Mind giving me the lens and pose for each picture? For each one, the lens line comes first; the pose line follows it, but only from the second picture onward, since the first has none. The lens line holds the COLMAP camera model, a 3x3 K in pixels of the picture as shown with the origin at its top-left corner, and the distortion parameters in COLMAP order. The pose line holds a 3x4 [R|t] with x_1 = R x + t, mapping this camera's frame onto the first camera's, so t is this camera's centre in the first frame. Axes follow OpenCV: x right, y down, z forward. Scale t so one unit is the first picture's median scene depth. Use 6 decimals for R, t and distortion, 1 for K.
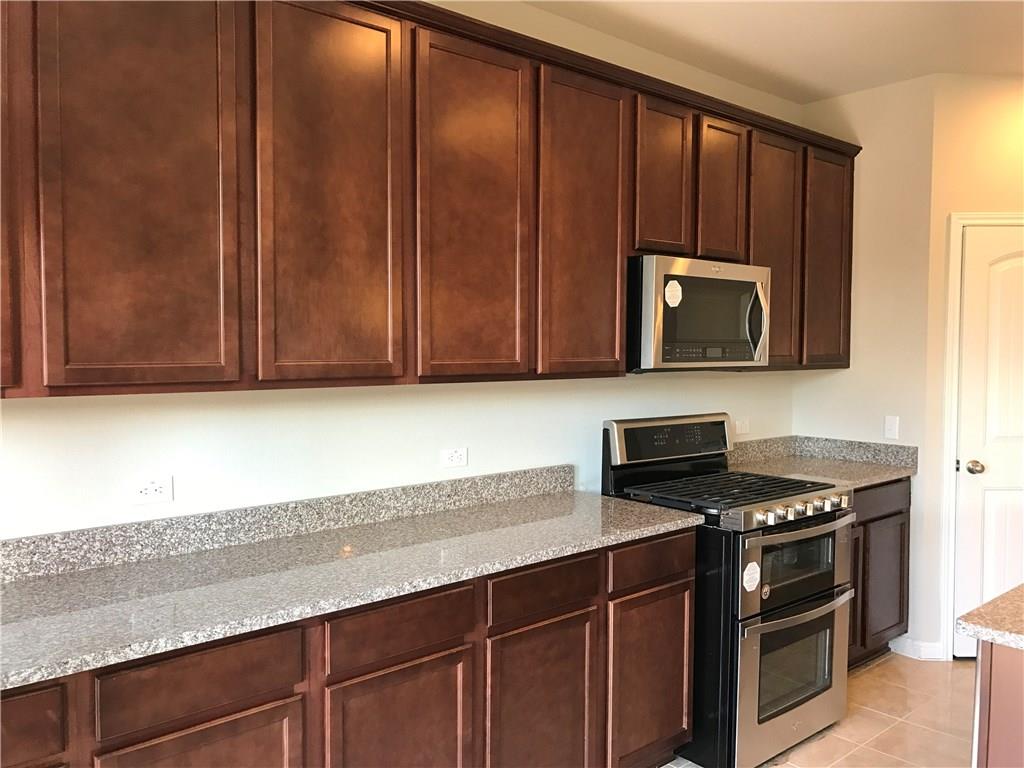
lens RADIAL K [[829.5, 0, 512.0], [0, 829.5, 384.0], [0, 0, 1]] dist [-0.014821, -0.006582]
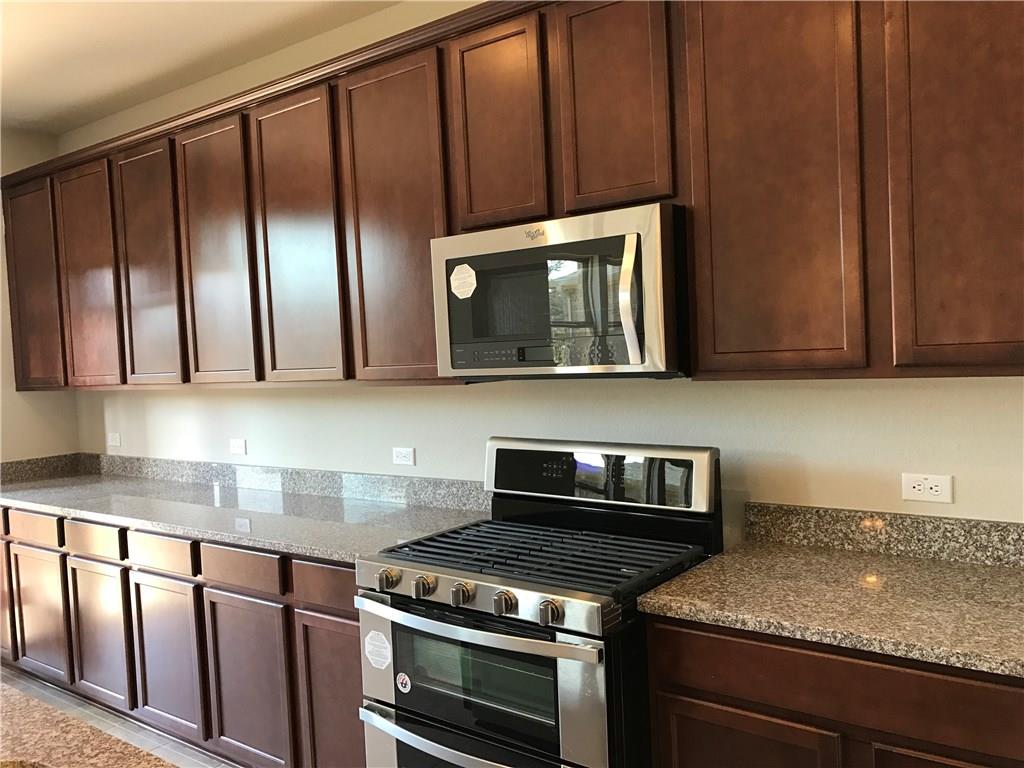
lens RADIAL K [[829.5, 0, 512.0], [0, 829.5, 384.0], [0, 0, 1]] dist [-0.014821, -0.006582]
pose [[0.208544, 0.027066, -0.977638, 0.973607], [-0.001893, 0.999626, 0.027271, -0.033410], [0.978011, -0.003836, 0.208517, 0.879591]]
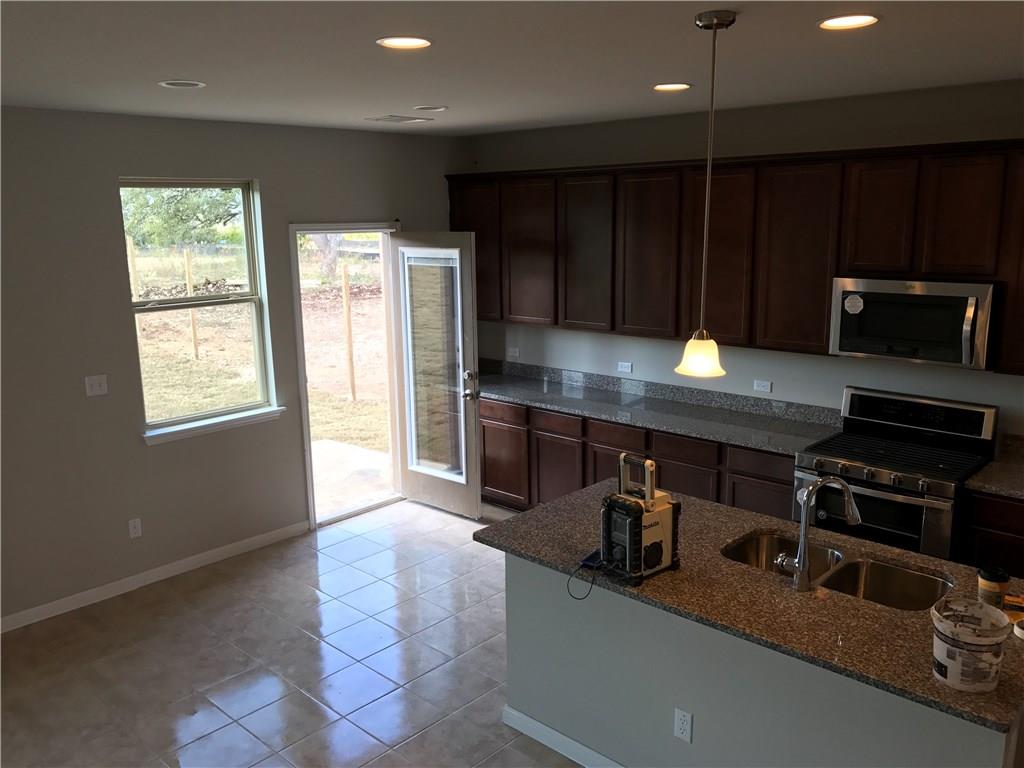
lens RADIAL K [[837.0, 0, 509.7], [0, 837.0, 372.7], [0, 0, 1]] dist [0.057185, -0.081418]
pose [[0.096302, 0.178113, -0.979286, 1.571404], [-0.036868, 0.983822, 0.175312, -0.225355], [0.994669, 0.019222, 0.101310, 0.269234]]
